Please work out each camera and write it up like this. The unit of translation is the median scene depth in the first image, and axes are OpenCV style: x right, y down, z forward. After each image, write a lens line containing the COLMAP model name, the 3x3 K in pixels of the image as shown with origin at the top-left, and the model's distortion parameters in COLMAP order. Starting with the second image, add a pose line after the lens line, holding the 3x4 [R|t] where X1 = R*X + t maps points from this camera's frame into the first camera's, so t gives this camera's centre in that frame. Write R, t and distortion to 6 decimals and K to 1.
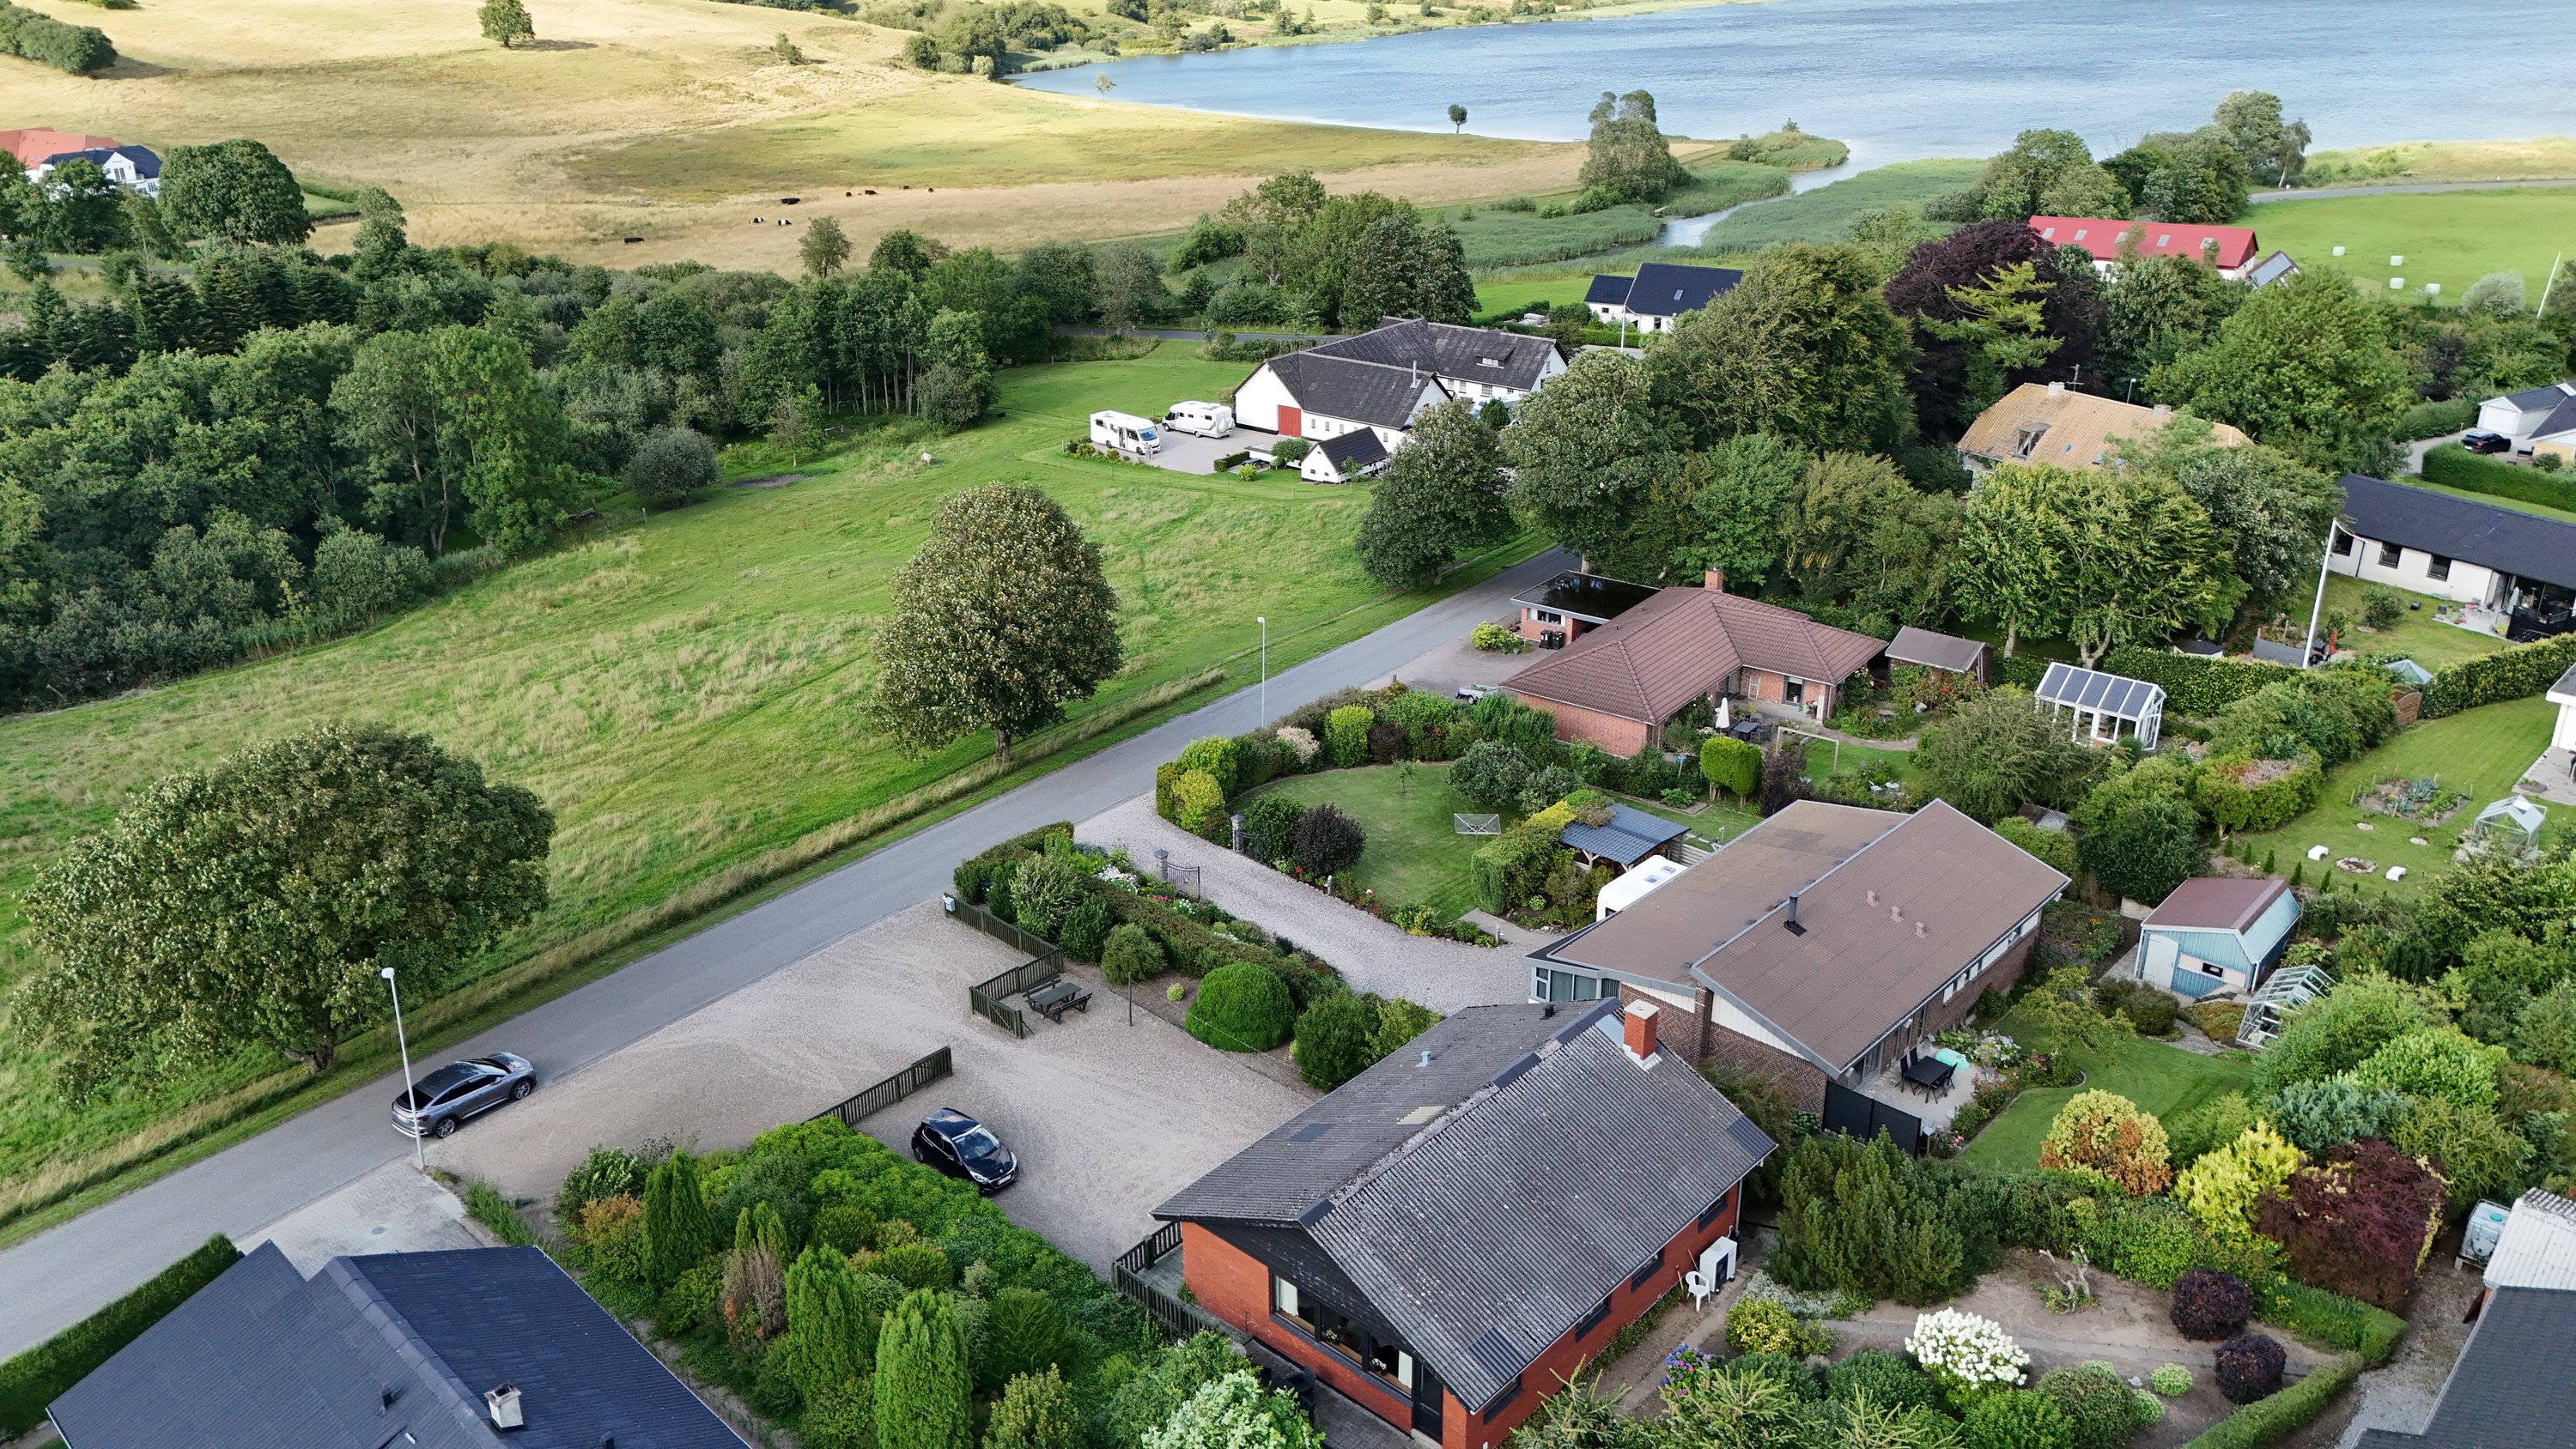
lens RADIAL K [[1909.1, 0, 1288.0], [0, 1909.1, 724.5], [0, 0, 1]] dist [0.118664, -0.166196]
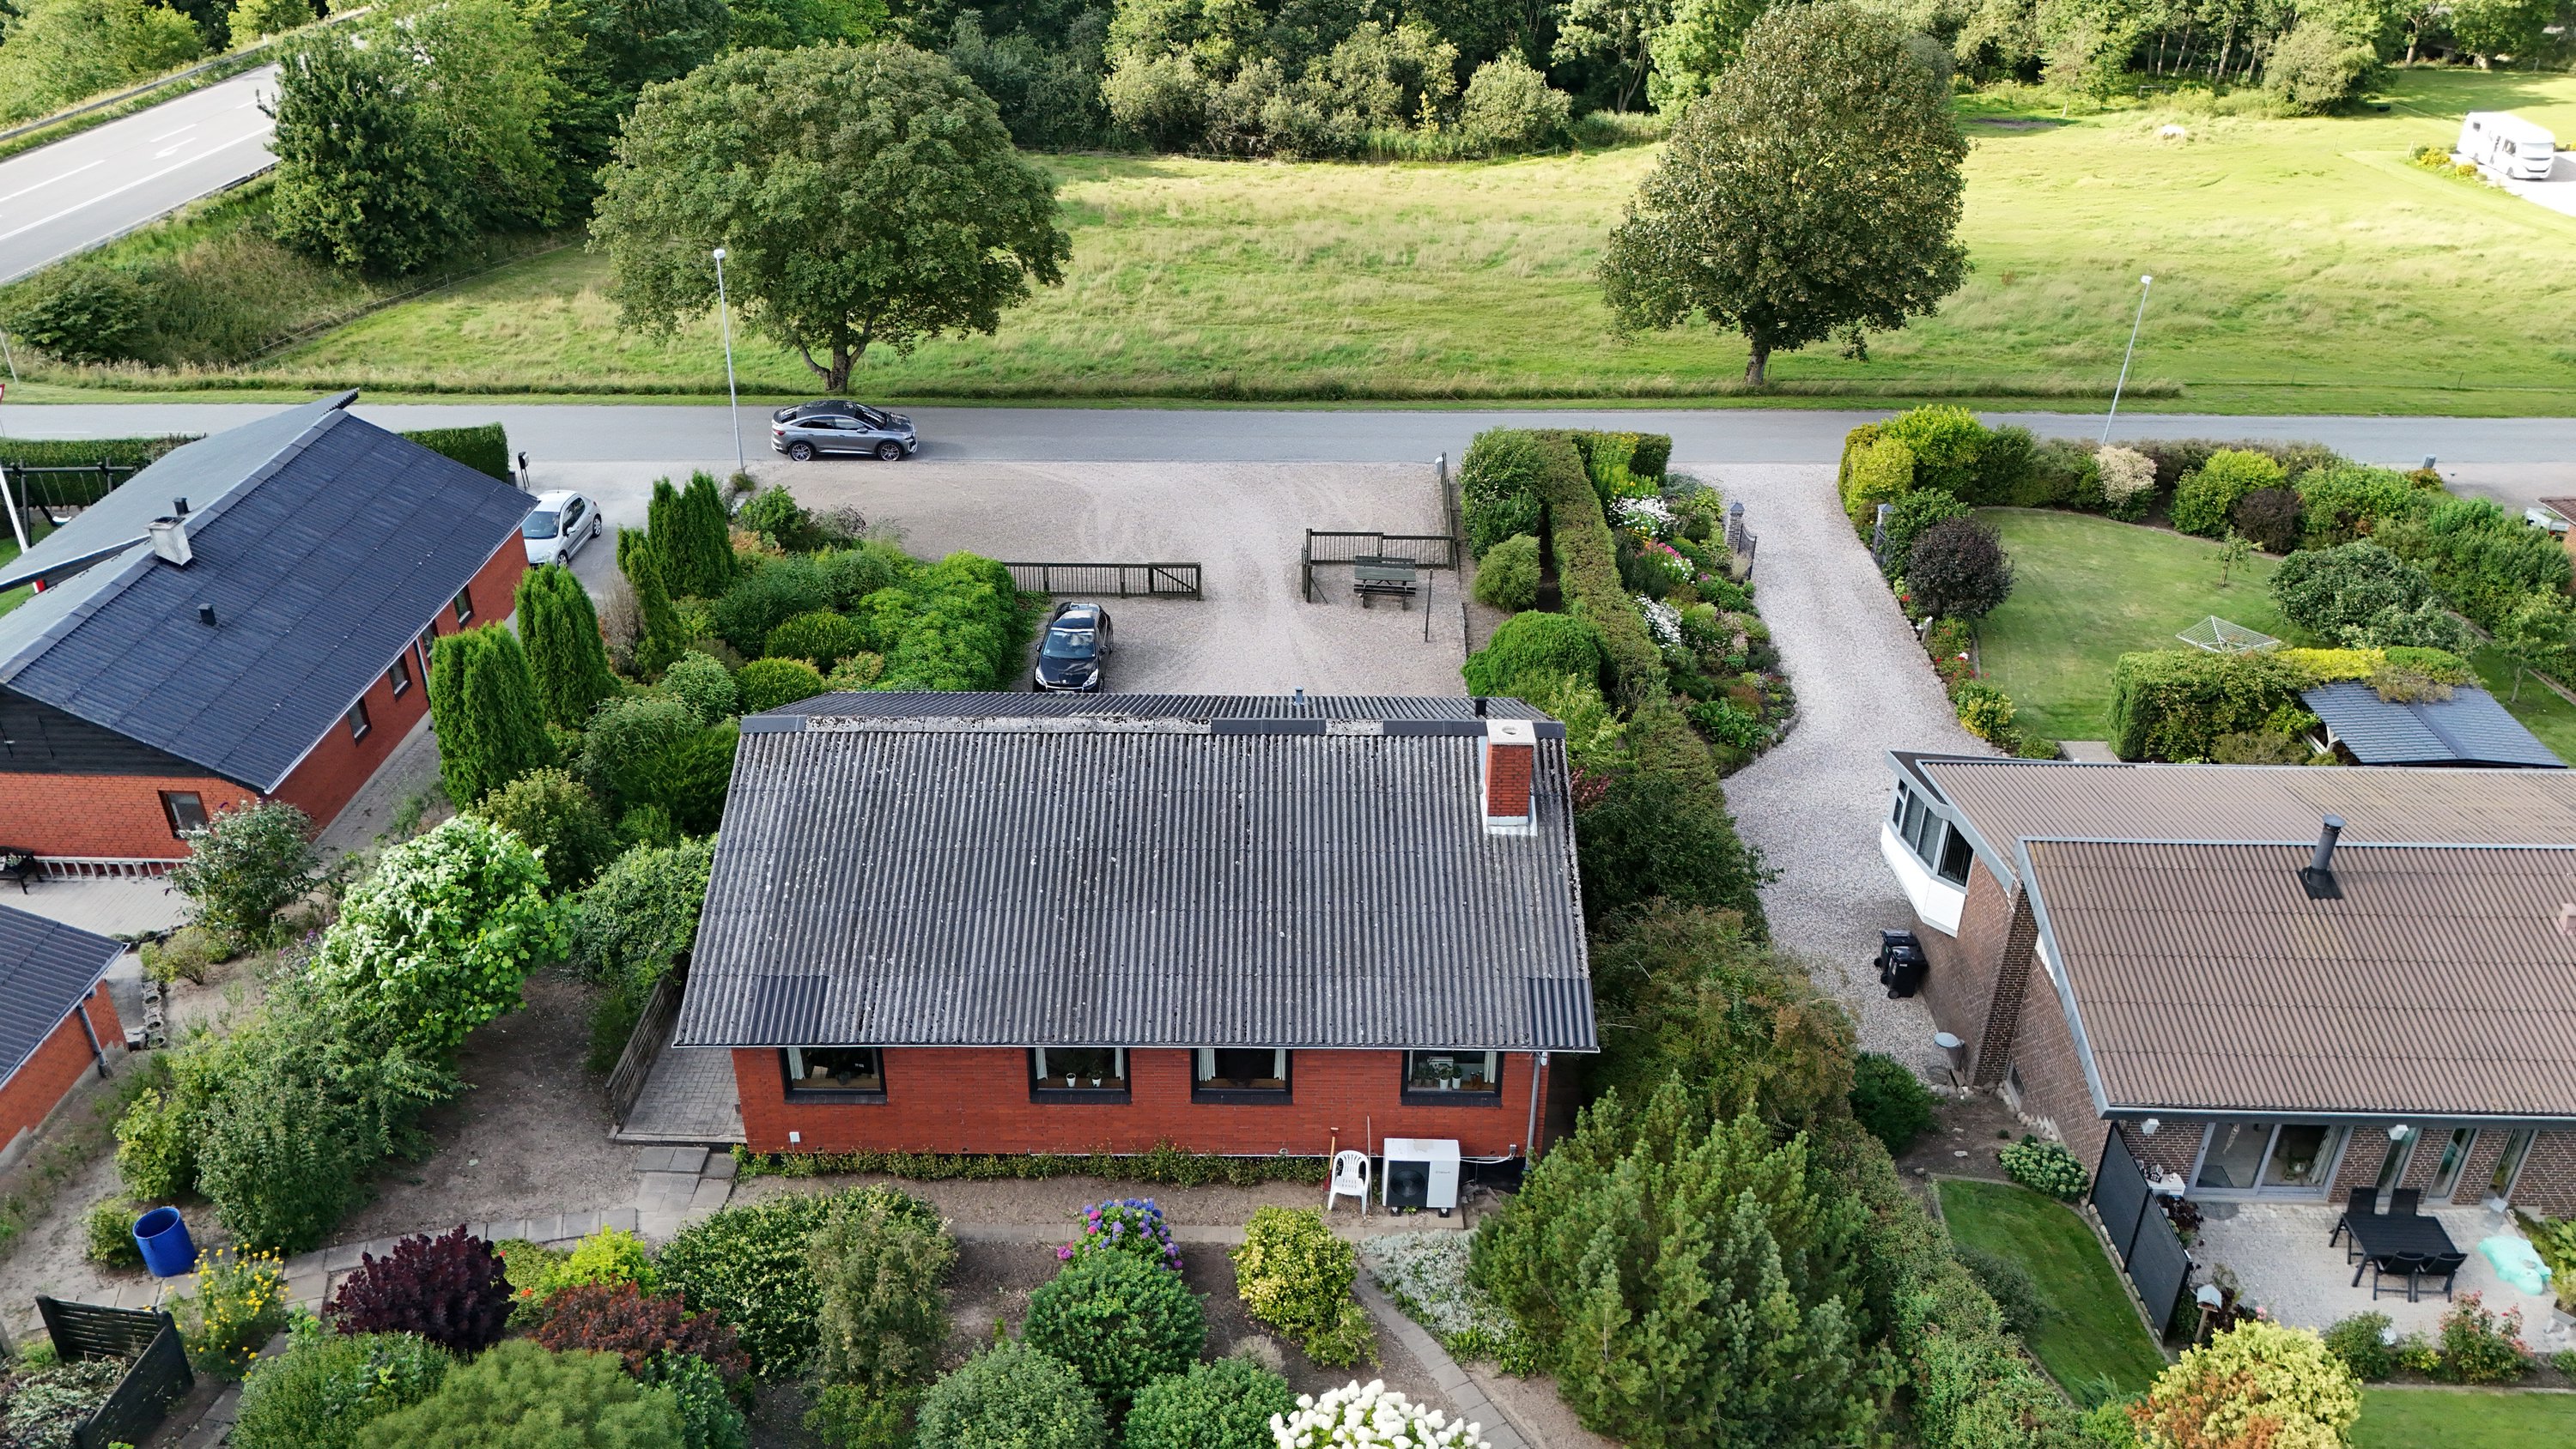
lens RADIAL K [[1909.1, 0, 1288.0], [0, 1909.1, 724.5], [0, 0, 1]] dist [0.118664, -0.166196]
pose [[0.665903, 0.380868, -0.641492, 0.224896], [-0.298755, 0.924047, 0.238503, 0.013246], [0.683607, 0.032829, 0.729112, 0.239844]]
